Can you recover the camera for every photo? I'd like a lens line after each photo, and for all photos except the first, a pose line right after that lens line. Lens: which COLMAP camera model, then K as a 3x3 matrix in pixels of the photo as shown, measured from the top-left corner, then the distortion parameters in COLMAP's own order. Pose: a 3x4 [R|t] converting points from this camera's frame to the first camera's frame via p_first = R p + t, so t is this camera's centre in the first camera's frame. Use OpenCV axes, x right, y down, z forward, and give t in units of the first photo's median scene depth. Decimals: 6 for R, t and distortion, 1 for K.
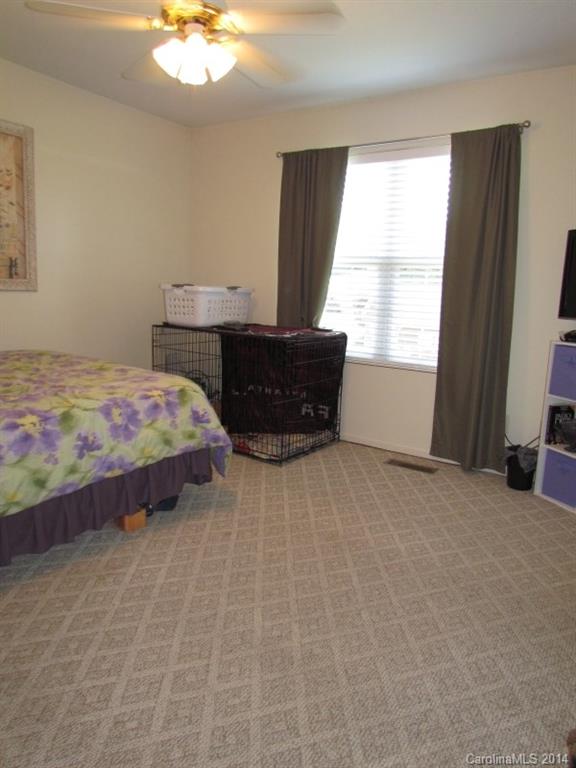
lens RADIAL K [[538.6, 0, 288.0], [0, 538.6, 384.0], [0, 0, 1]] dist [-0.029939, -0.008223]
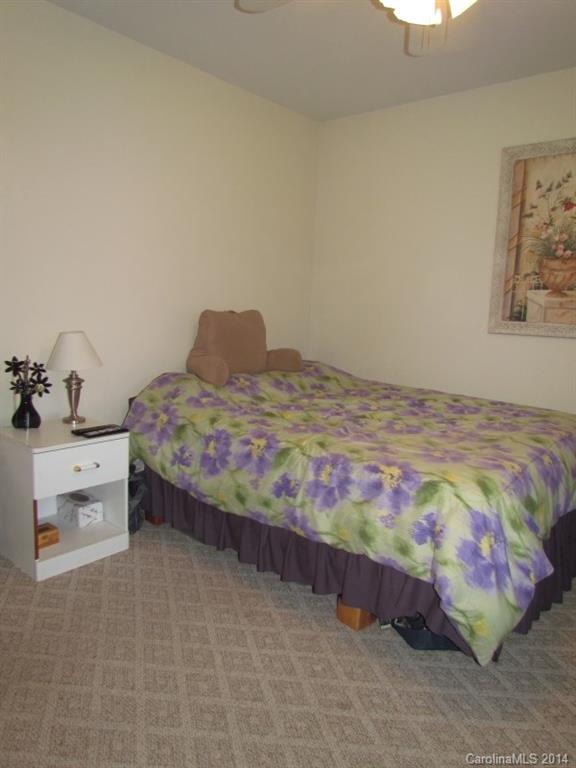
lens RADIAL K [[538.6, 0, 288.0], [0, 538.6, 384.0], [0, 0, 1]] dist [-0.029939, -0.008223]
pose [[-0.082220, 0.077328, -0.993610, 0.573453], [-0.229918, 0.968620, 0.094408, -0.158825], [0.969731, 0.236211, -0.061861, 1.023500]]
